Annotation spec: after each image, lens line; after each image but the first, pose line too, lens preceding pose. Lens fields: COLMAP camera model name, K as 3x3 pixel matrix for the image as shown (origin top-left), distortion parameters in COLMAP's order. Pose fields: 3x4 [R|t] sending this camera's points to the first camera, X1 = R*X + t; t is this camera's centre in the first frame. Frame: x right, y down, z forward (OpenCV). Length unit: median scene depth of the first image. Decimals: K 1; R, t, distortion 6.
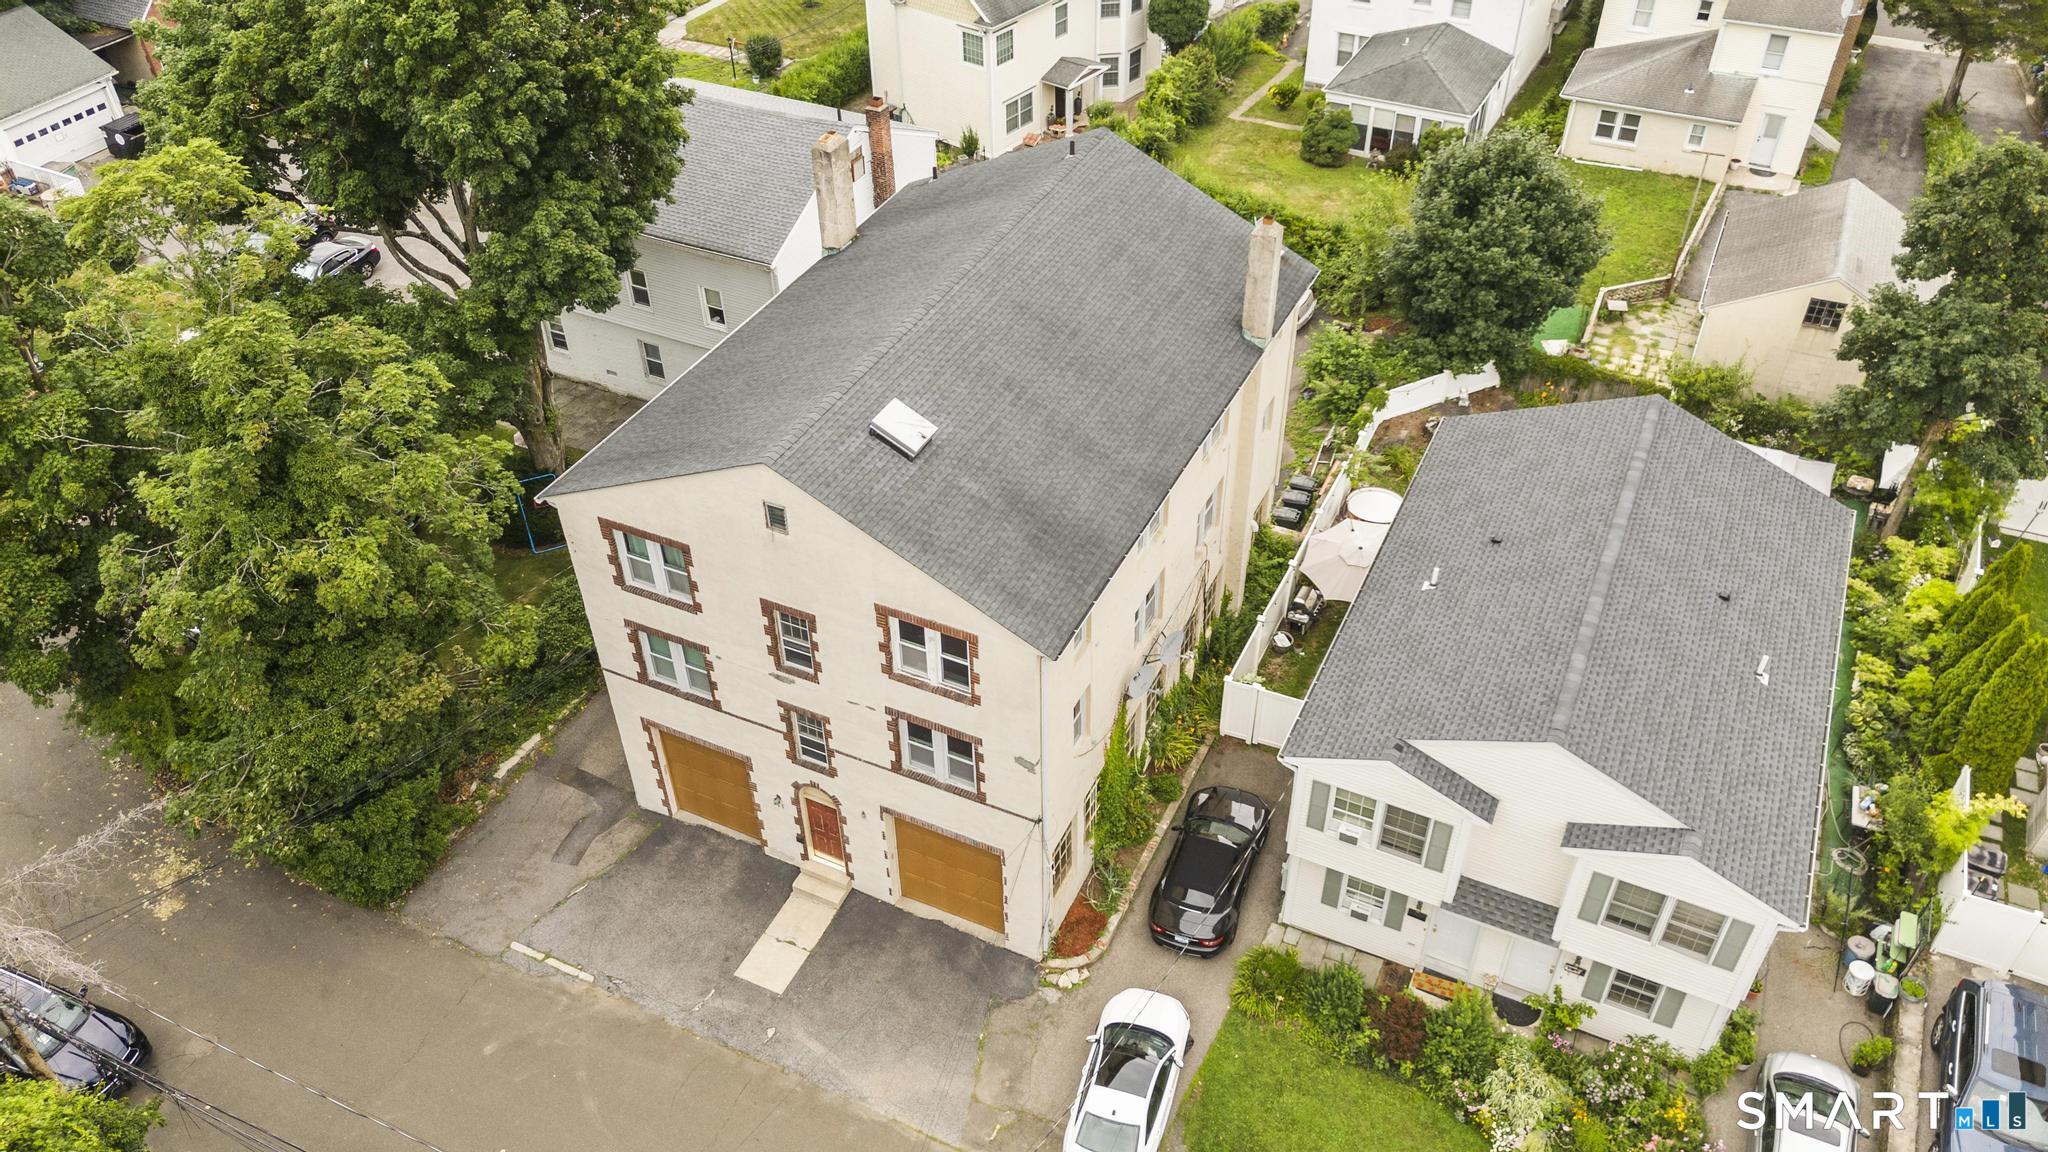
lens RADIAL K [[1510.8, 0, 1024.0], [0, 1510.8, 576.0], [0, 0, 1]] dist [0.060651, -0.068811]
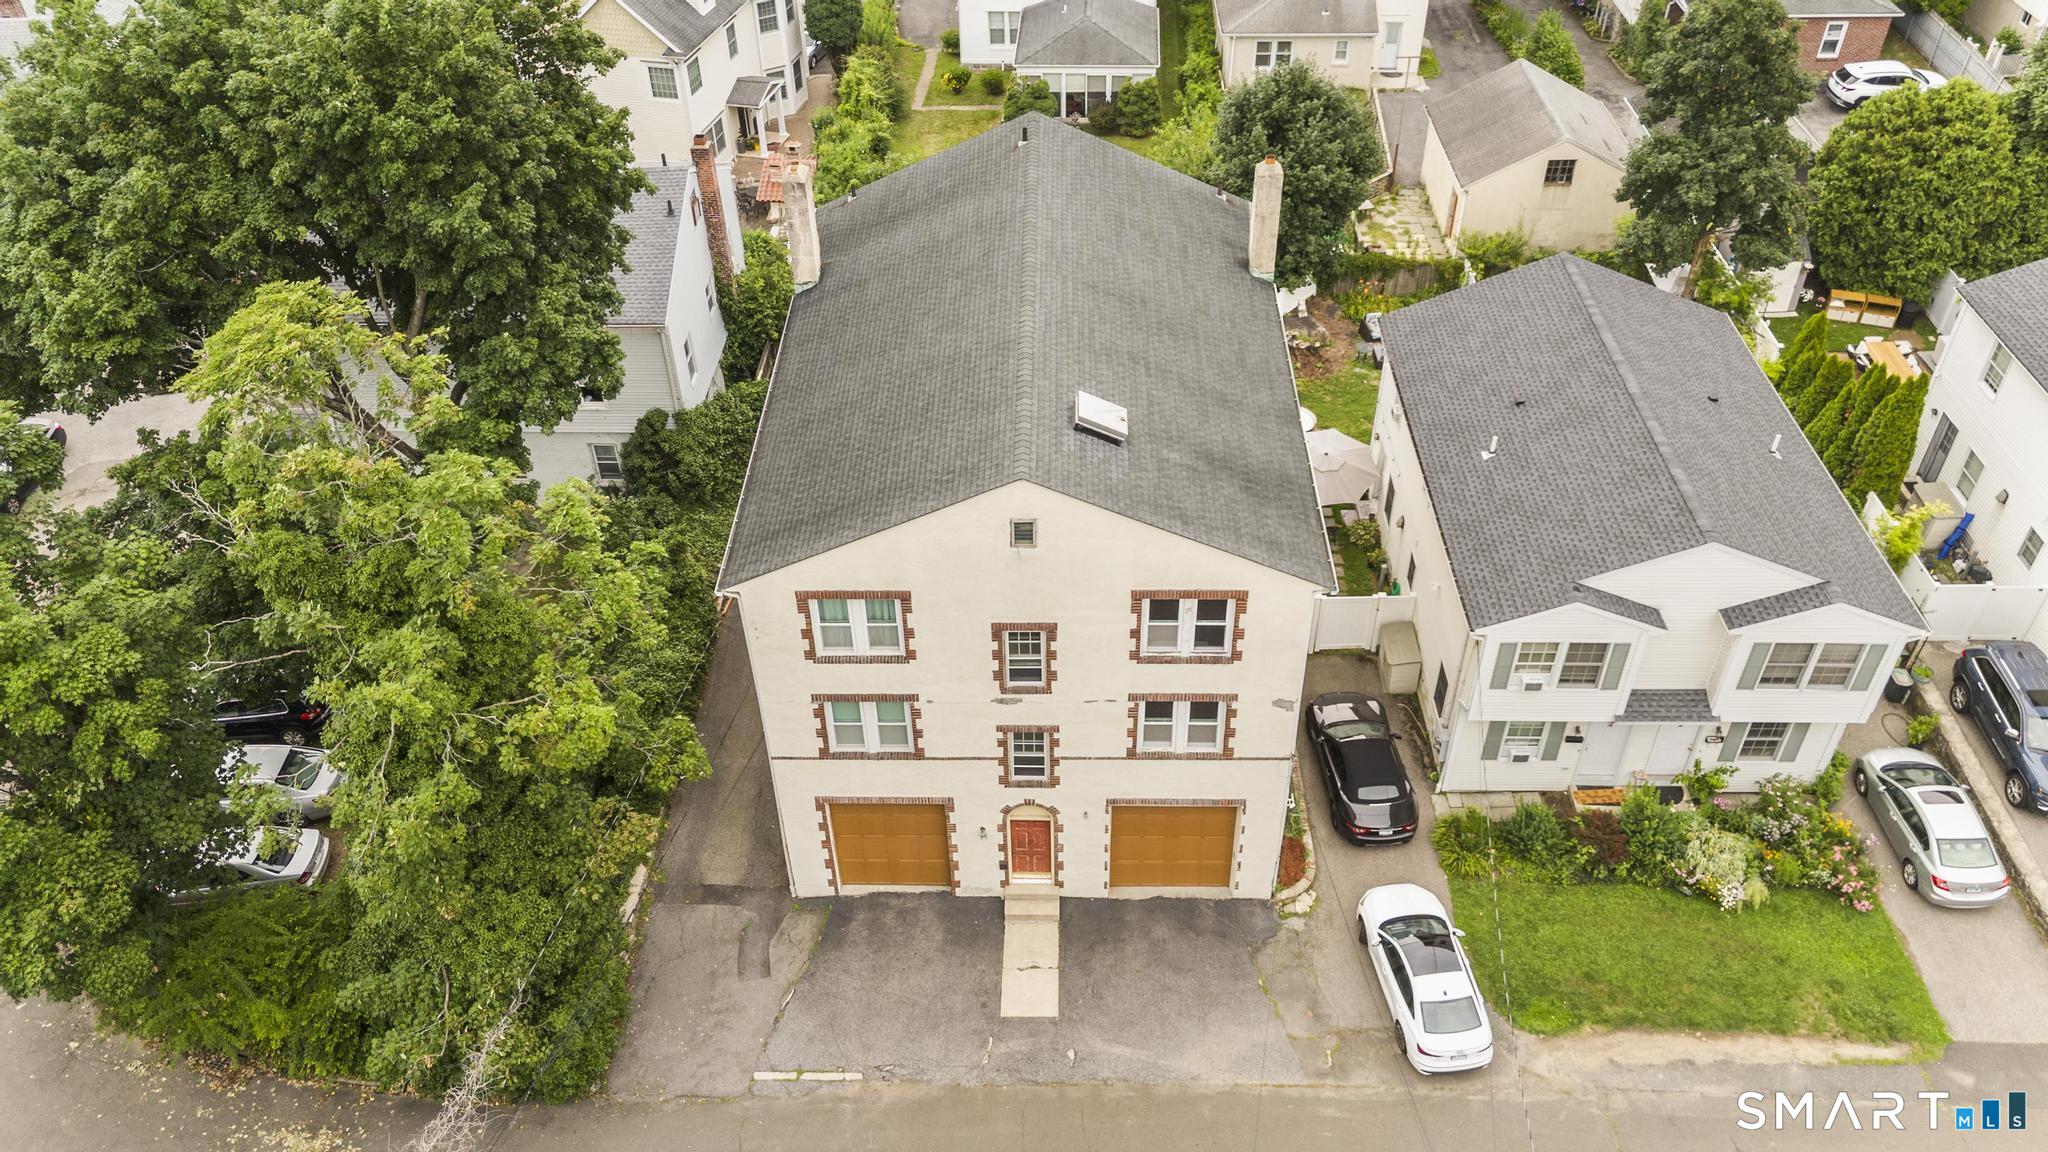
lens RADIAL K [[1510.8, 0, 1024.0], [0, 1510.8, 576.0], [0, 0, 1]] dist [0.060651, -0.068811]
pose [[0.910197, -0.268440, 0.315407, -0.415618], [0.270538, 0.961959, 0.037999, -0.042169], [-0.313609, 0.050743, 0.948195, 0.062504]]
